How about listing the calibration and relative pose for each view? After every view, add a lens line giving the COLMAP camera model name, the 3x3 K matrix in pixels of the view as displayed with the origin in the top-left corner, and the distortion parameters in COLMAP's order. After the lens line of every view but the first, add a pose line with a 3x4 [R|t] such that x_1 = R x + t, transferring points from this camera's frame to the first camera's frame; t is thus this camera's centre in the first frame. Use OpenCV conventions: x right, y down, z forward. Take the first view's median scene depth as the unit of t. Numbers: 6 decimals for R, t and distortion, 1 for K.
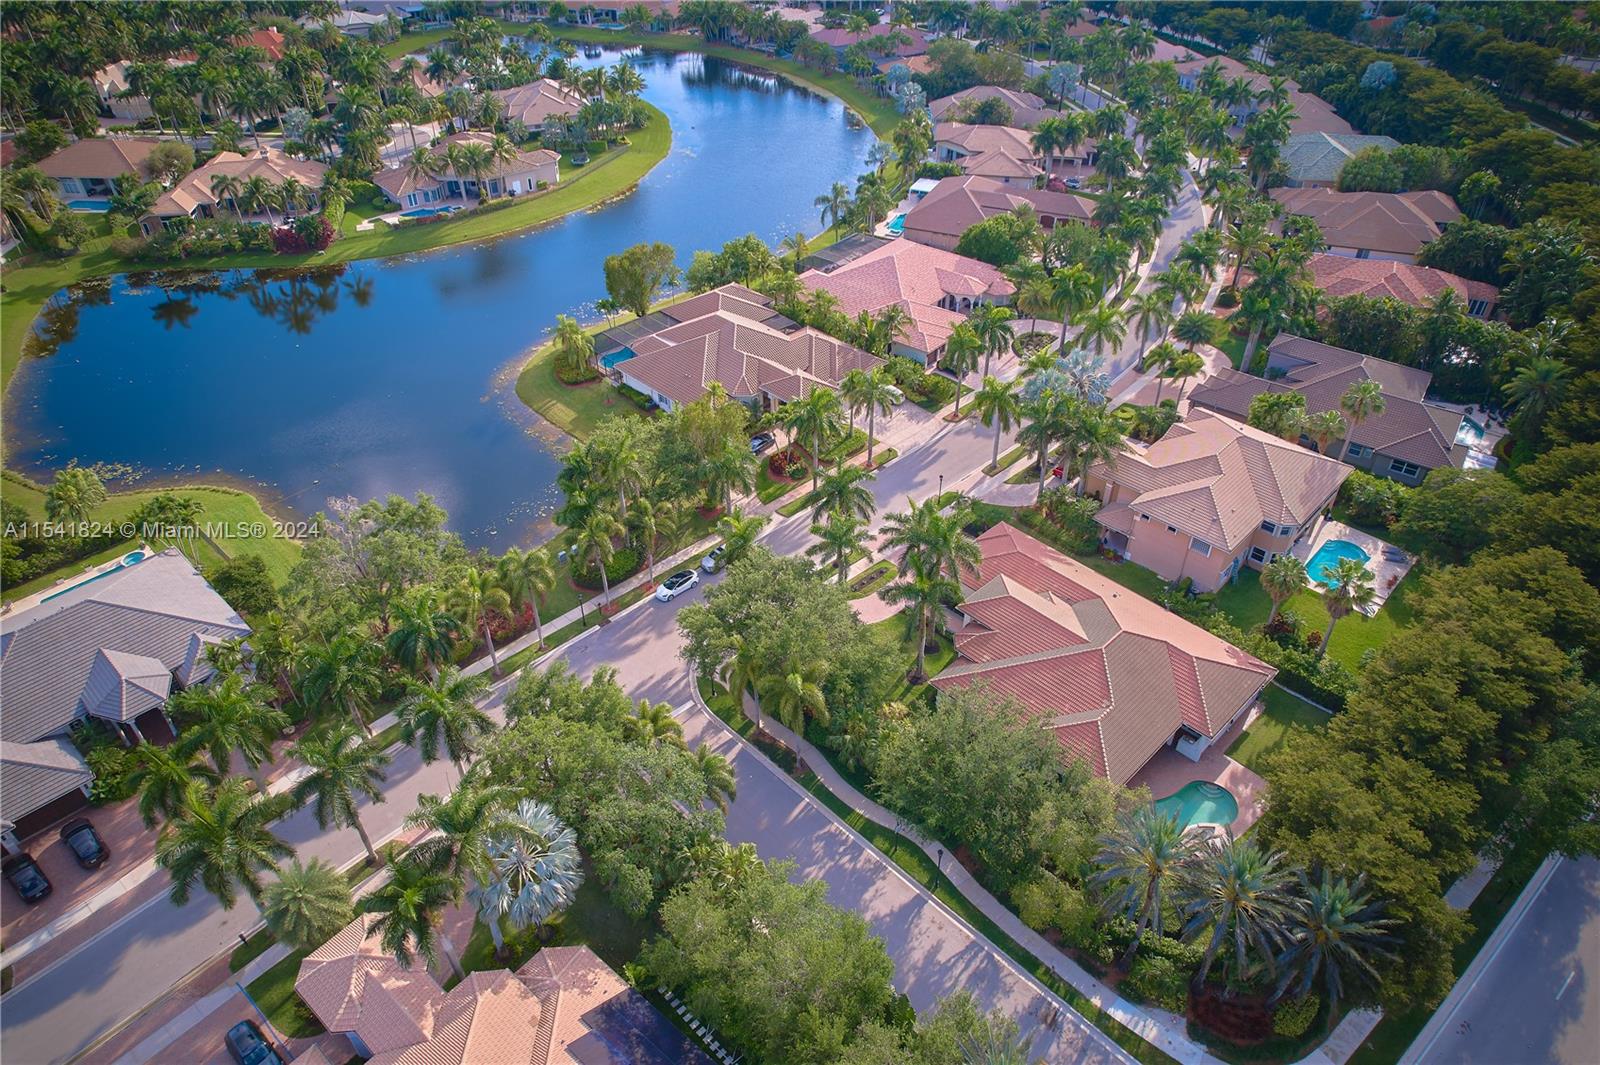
lens RADIAL K [[1024.5, 0, 802.7], [0, 1024.5, 540.3], [0, 0, 1]] dist [-0.072221, 0.063379]
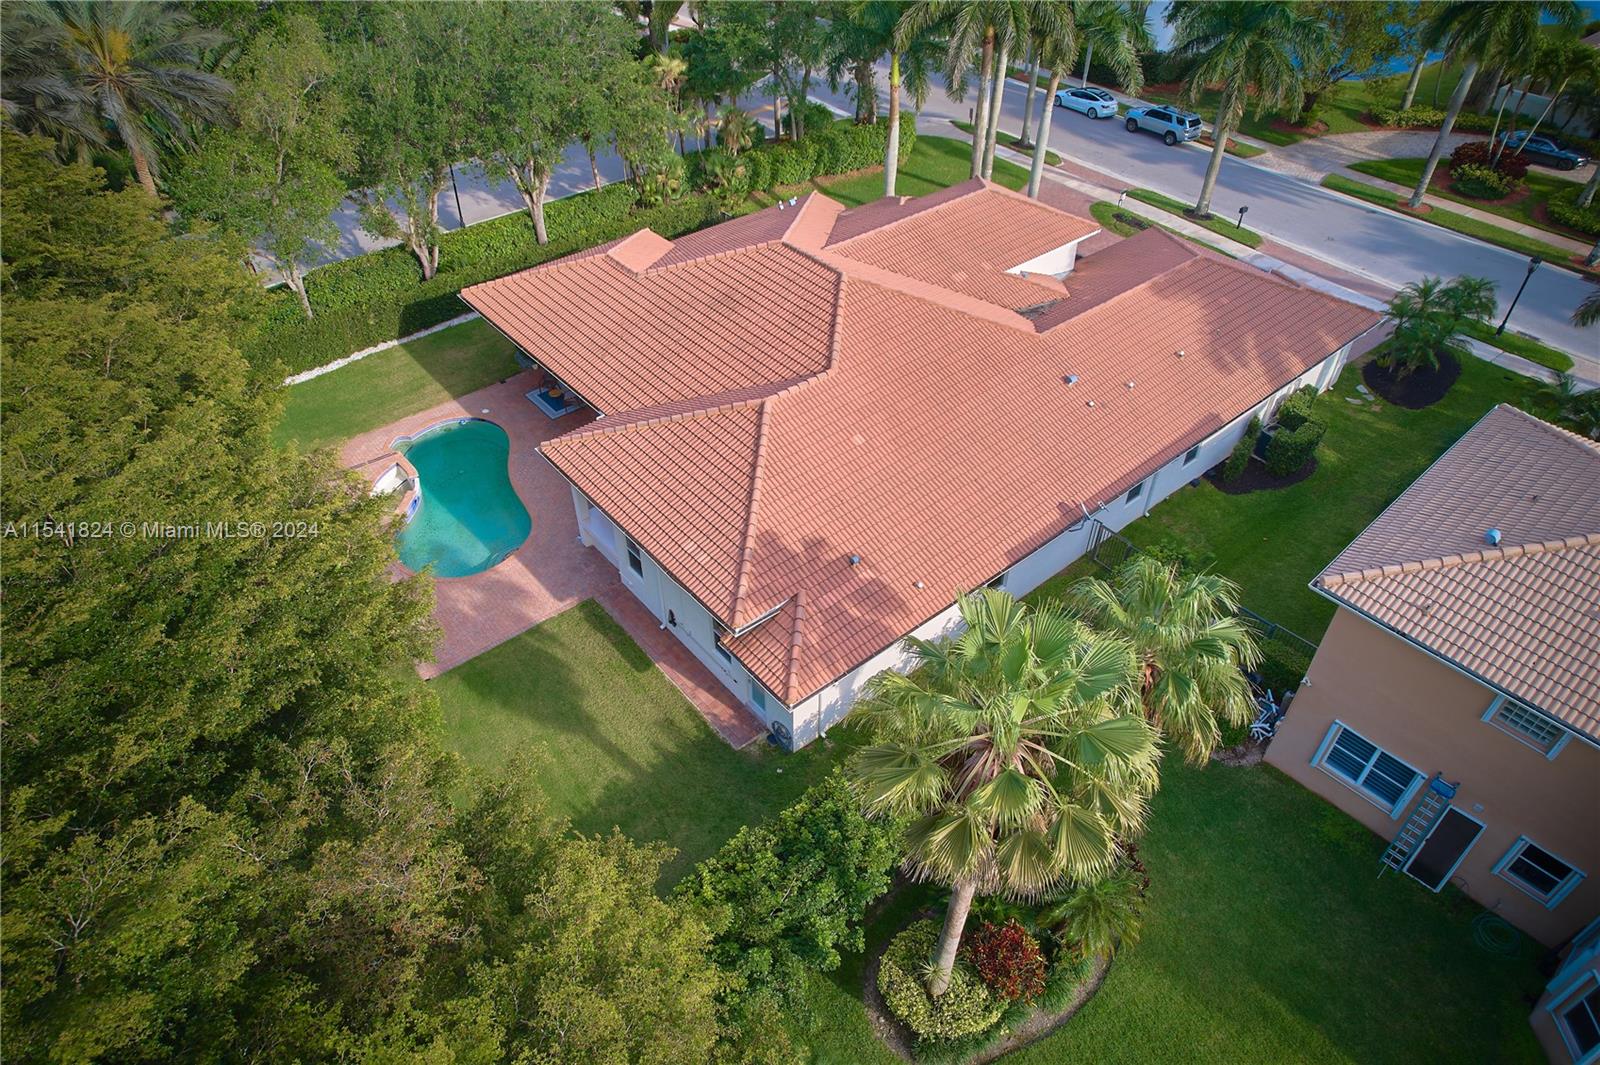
lens RADIAL K [[1024.5, 0, 791.4], [0, 1024.5, 543.8], [0, 0, 1]] dist [-0.072221, 0.063379]
pose [[-0.078584, 0.669143, -0.738967, 0.669602], [-0.610876, 0.553466, 0.566132, -0.060026], [0.787817, 0.495906, 0.365270, 0.899449]]
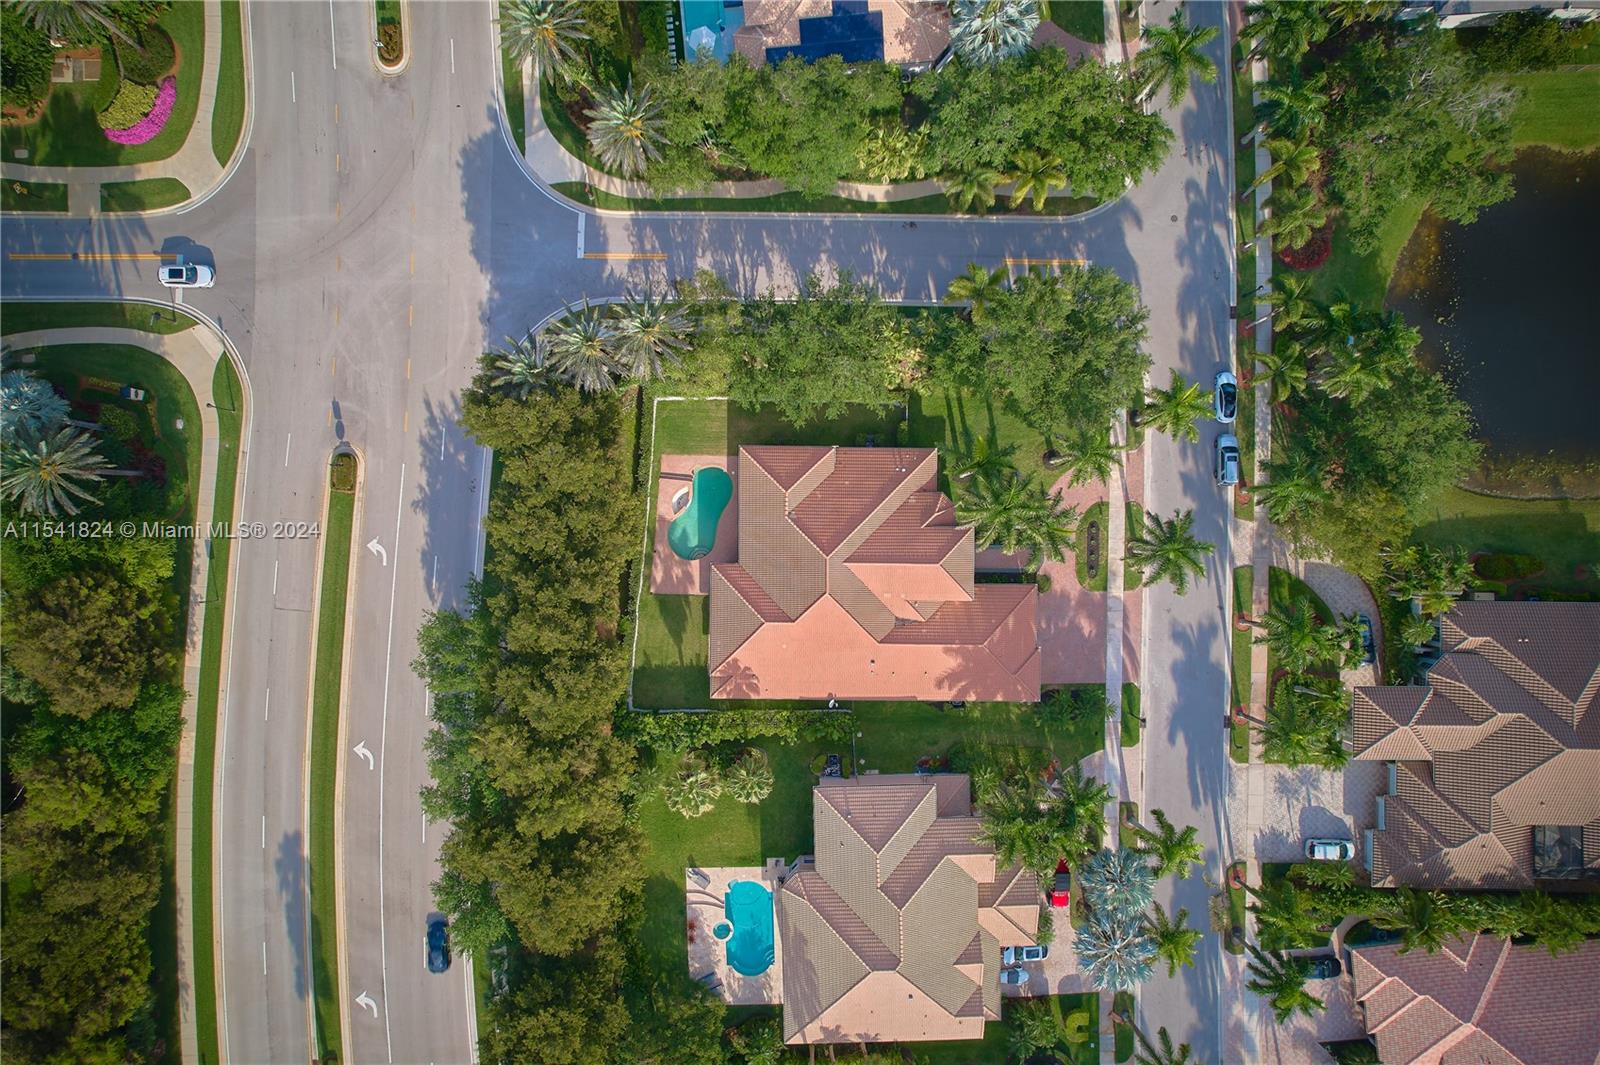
lens RADIAL K [[1024.5, 0, 796.5], [0, 1024.5, 546.9], [0, 0, 1]] dist [-0.072221, 0.063379]
pose [[-0.700385, 0.713712, 0.008727, 0.295252], [-0.433142, -0.434710, 0.789567, -0.699885], [0.567317, 0.549220, 0.613603, 0.321524]]
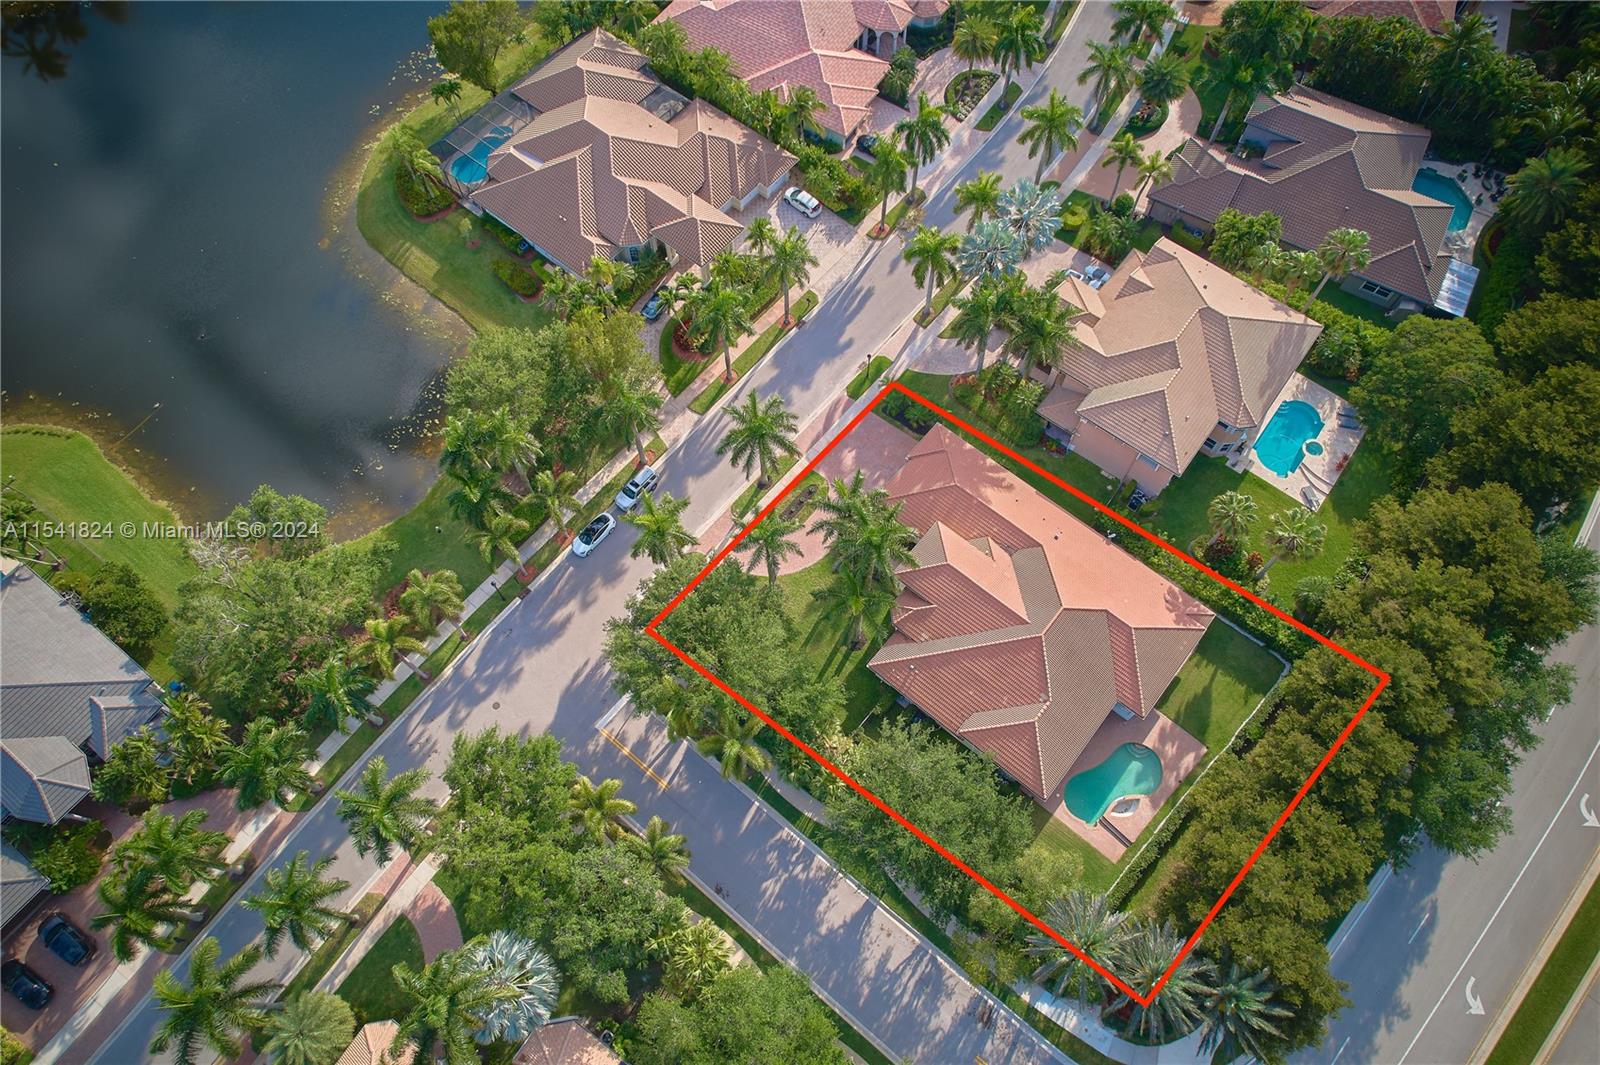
lens RADIAL K [[1024.5, 0, 805.2], [0, 1024.5, 539.8], [0, 0, 1]] dist [-0.072221, 0.063379]
pose [[0.994070, -0.100042, 0.042609, 0.034100], [0.068948, 0.882914, 0.464444, -0.441317], [-0.084084, -0.458752, 0.884577, 0.188222]]
